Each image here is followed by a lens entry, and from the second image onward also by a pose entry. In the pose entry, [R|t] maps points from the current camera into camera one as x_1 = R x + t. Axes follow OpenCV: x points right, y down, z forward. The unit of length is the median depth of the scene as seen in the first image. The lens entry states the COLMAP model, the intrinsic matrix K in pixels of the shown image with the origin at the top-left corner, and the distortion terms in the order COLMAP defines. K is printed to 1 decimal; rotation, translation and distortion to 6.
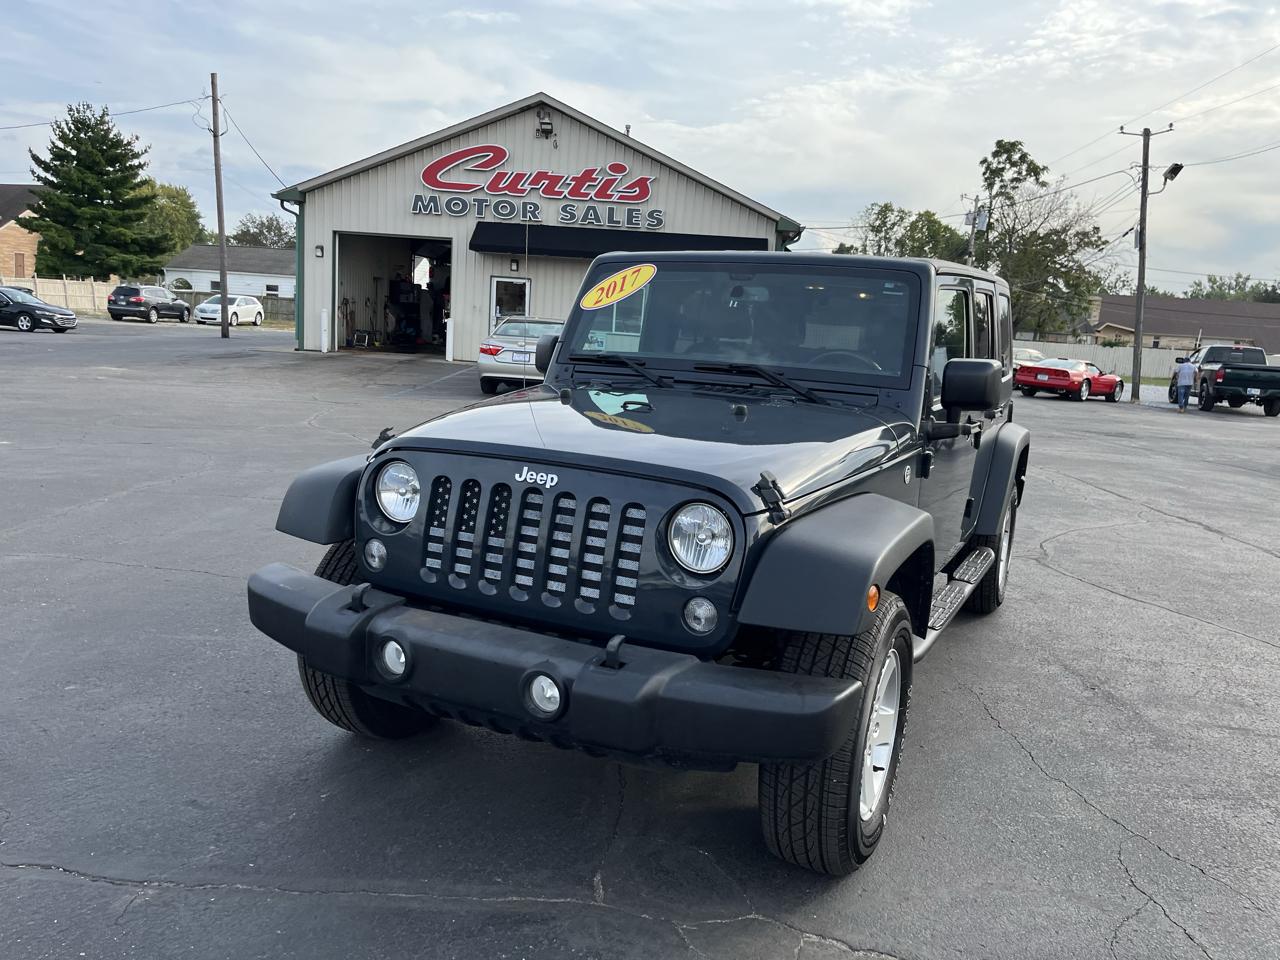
lens RADIAL K [[977.5, 0, 653.3], [0, 977.5, 492.3], [0, 0, 1]] dist [0.076674, -0.103739]
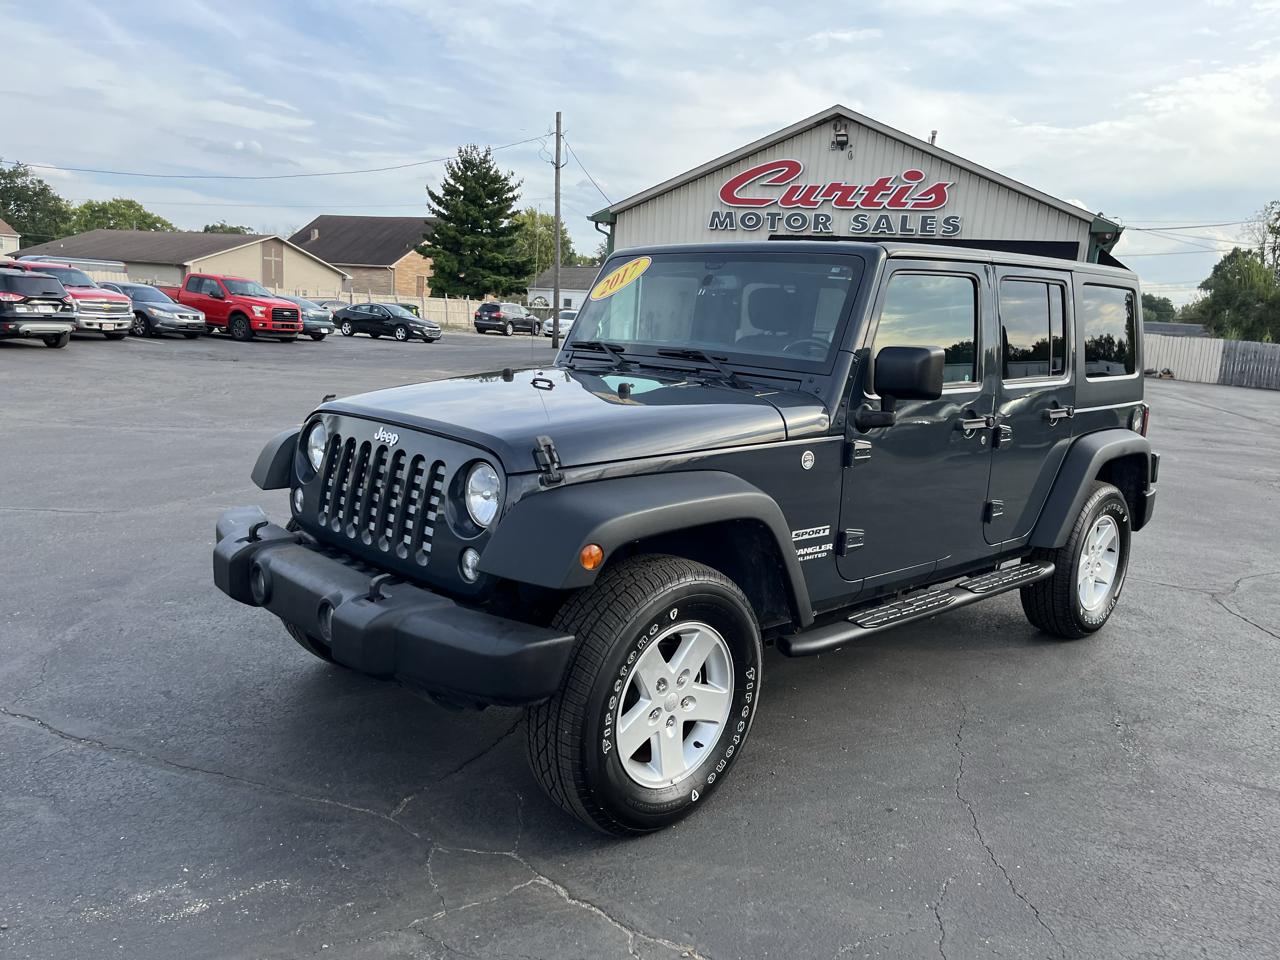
lens RADIAL K [[977.5, 0, 647.5], [0, 977.5, 476.6], [0, 0, 1]] dist [0.076674, -0.103739]
pose [[0.939413, 0.052771, -0.338701, 0.062227], [-0.062921, 0.997837, -0.019049, 0.003793], [0.336963, 0.039207, 0.940701, 0.003811]]
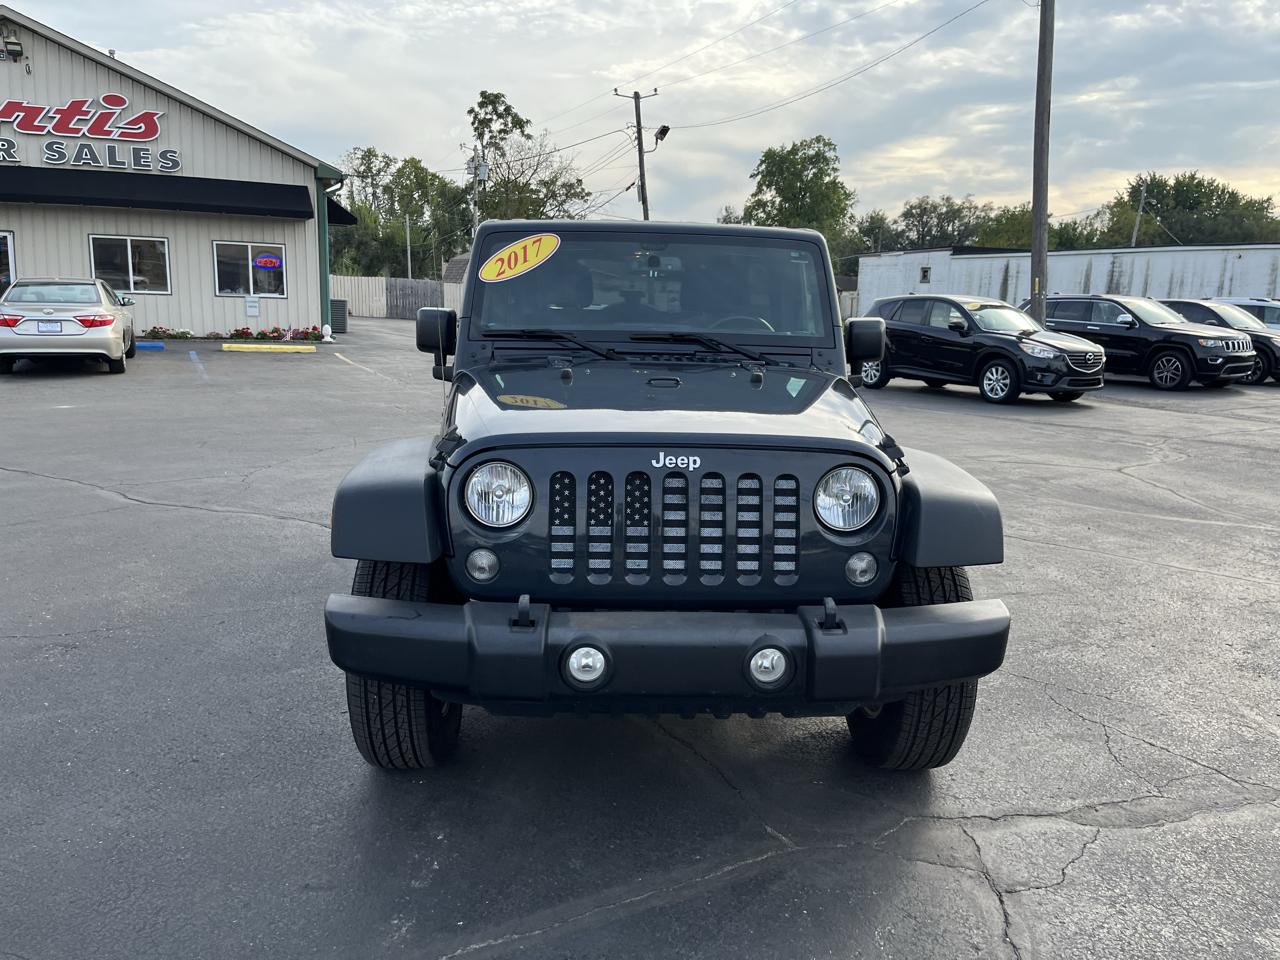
lens RADIAL K [[977.5, 0, 651.4], [0, 977.5, 489.2], [0, 0, 1]] dist [0.076674, -0.103739]
pose [[0.876552, -0.128664, 0.463791, -0.068799], [0.106450, 0.991569, 0.073891, -0.007169], [-0.469388, -0.015399, 0.882858, 0.014324]]
